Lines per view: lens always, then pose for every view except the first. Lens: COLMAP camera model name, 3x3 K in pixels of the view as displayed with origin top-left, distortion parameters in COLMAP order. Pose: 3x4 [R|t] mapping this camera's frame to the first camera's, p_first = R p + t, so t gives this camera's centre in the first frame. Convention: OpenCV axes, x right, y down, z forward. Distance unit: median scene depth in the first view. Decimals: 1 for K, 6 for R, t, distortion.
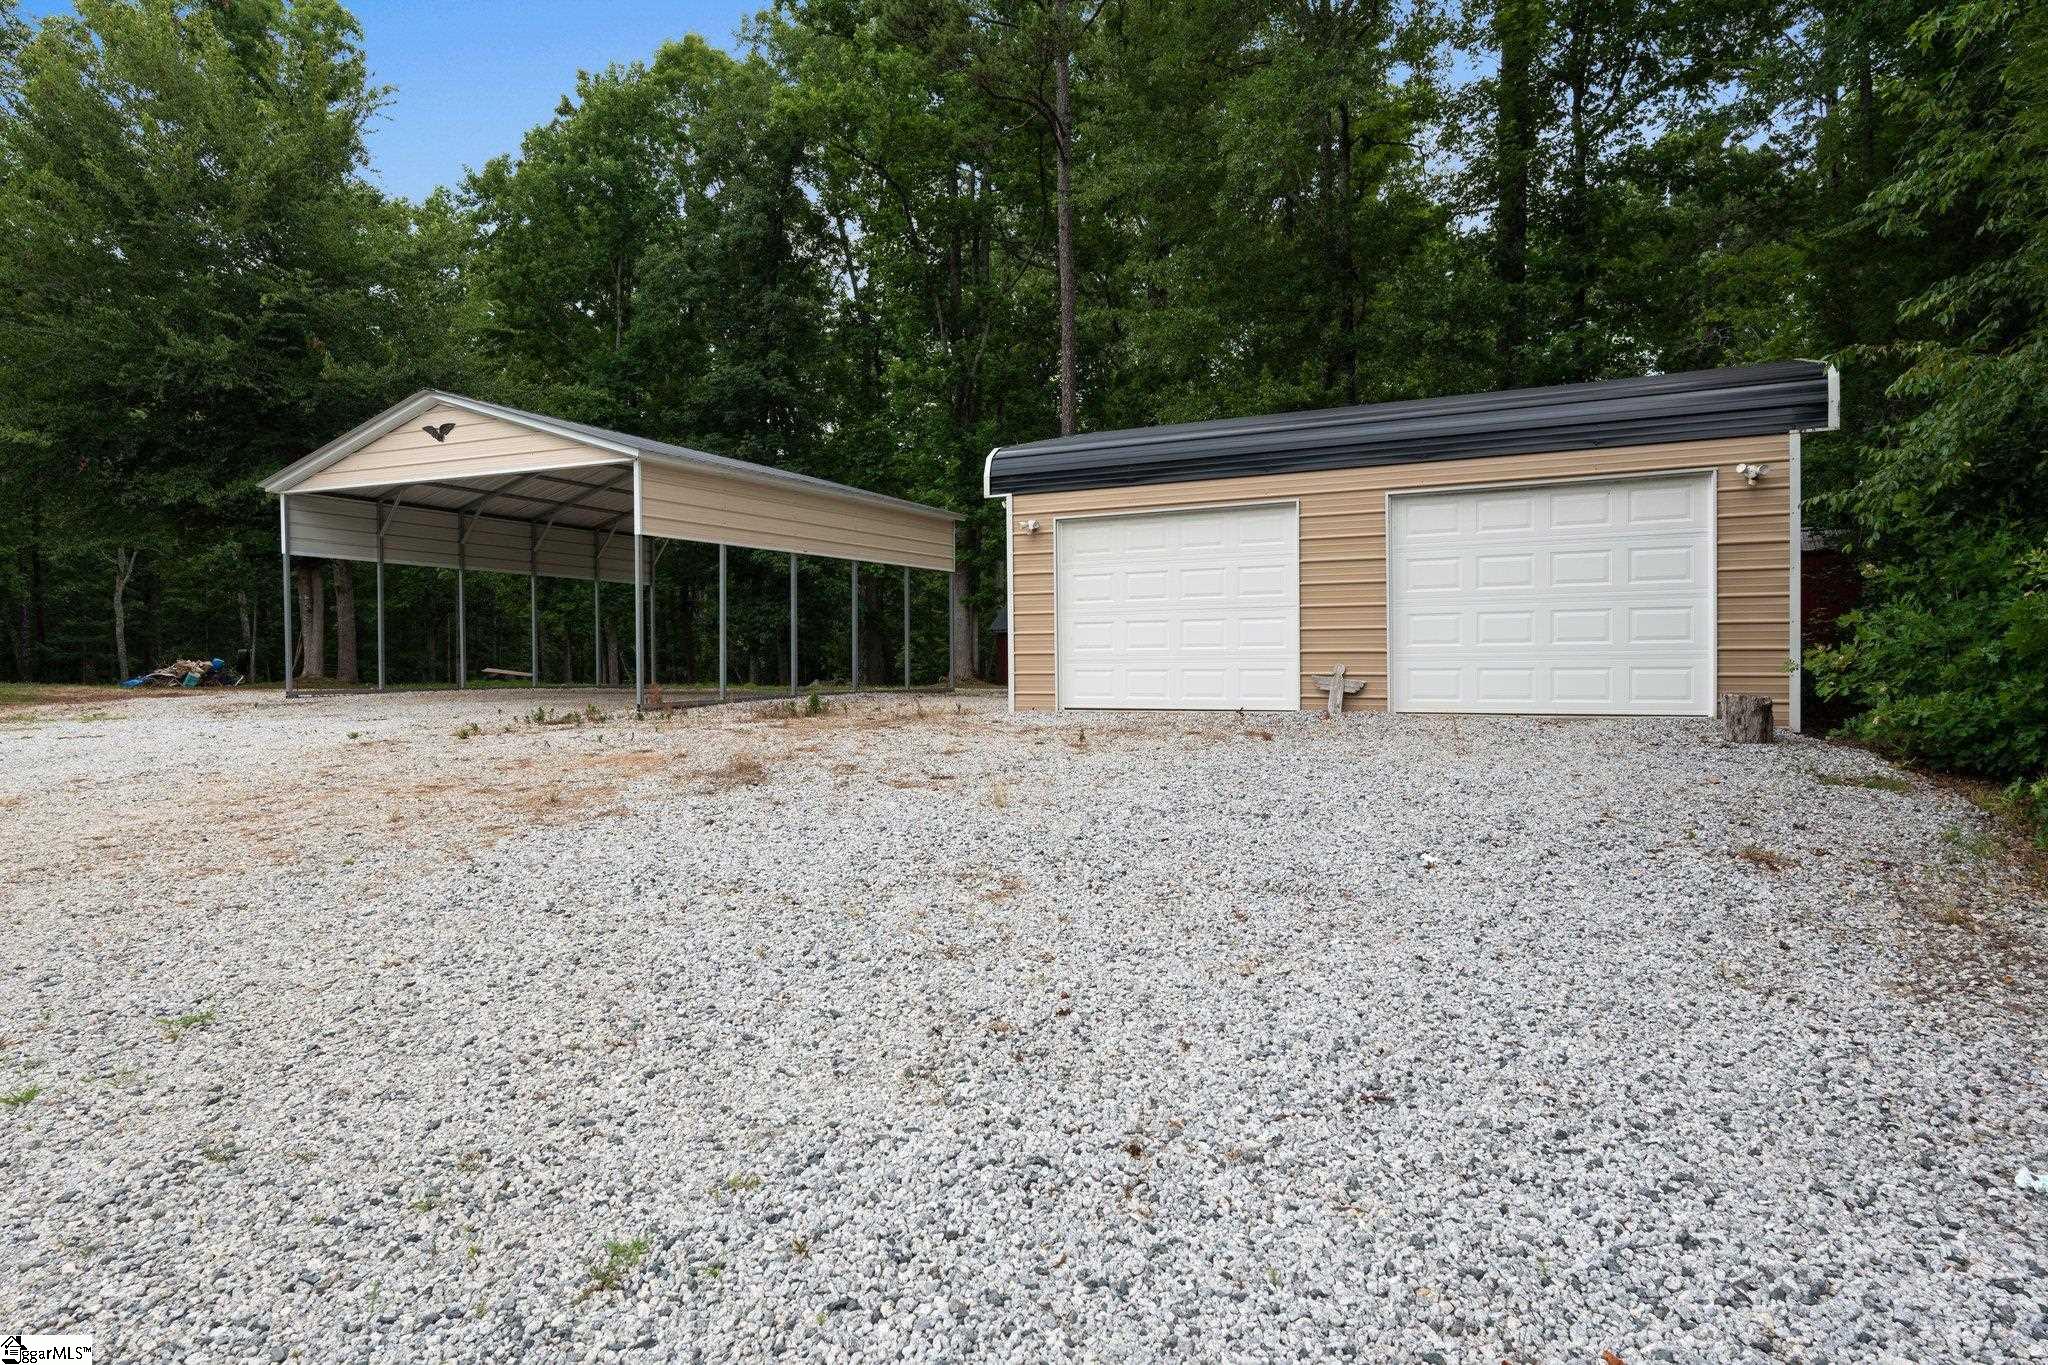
lens RADIAL K [[1175.8, 0, 1015.0], [0, 1175.8, 675.4], [0, 0, 1]] dist [0.006704, 0.002036]
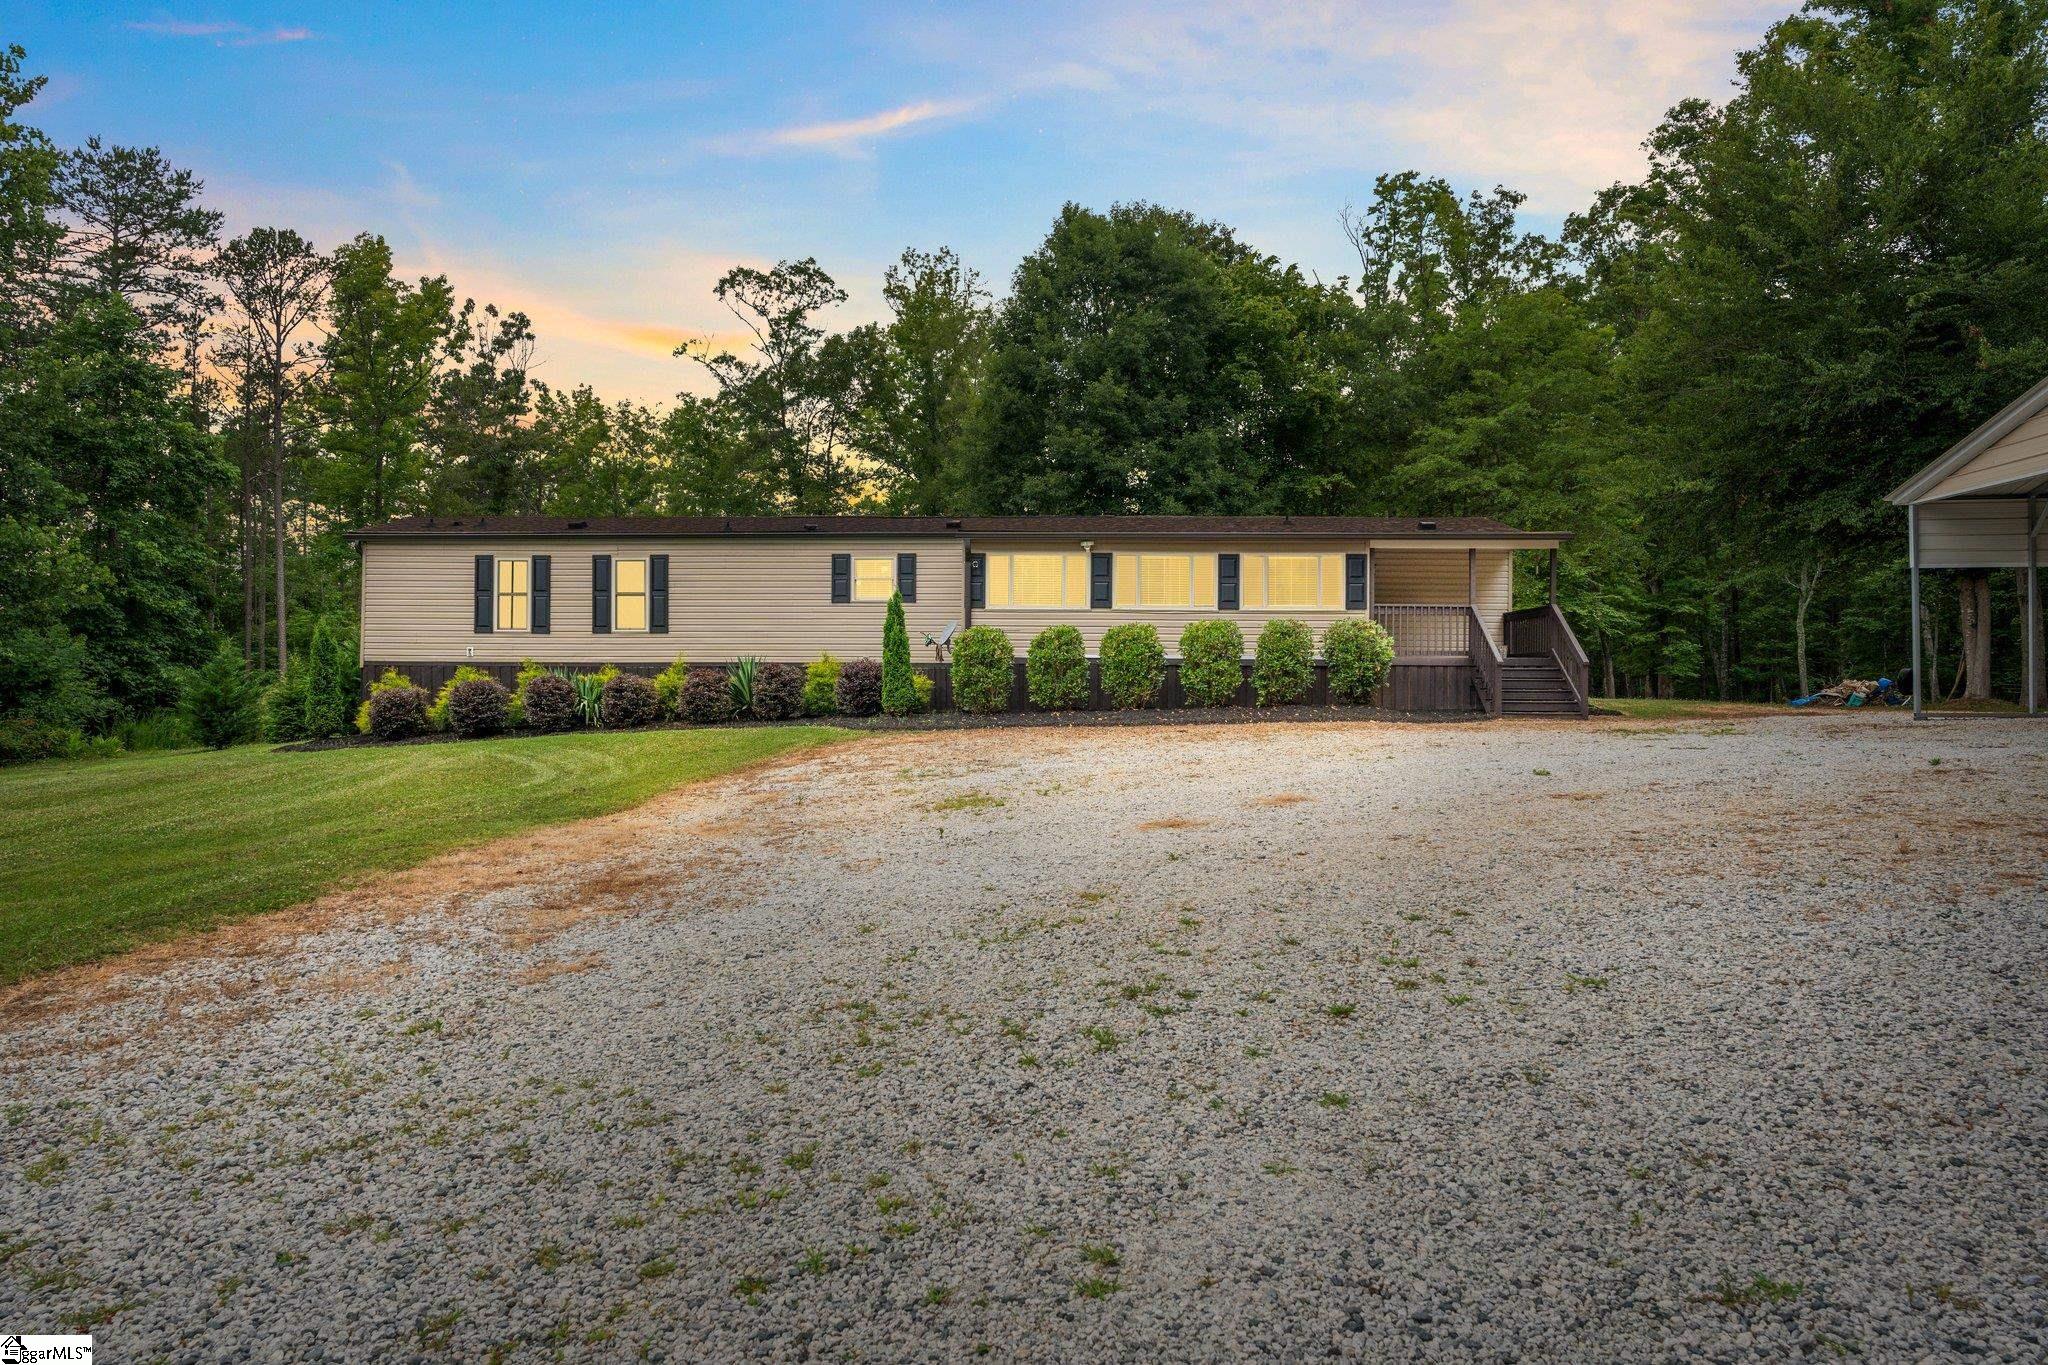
lens RADIAL K [[1175.8, 0, 1018.6], [0, 1175.8, 682.5], [0, 0, 1]] dist [0.006704, 0.002036]
pose [[0.330855, -0.000346, -0.943681, 0.262346], [-0.009602, 0.999947, -0.003734, -0.002262], [0.943633, 0.010297, 0.330835, 0.056771]]
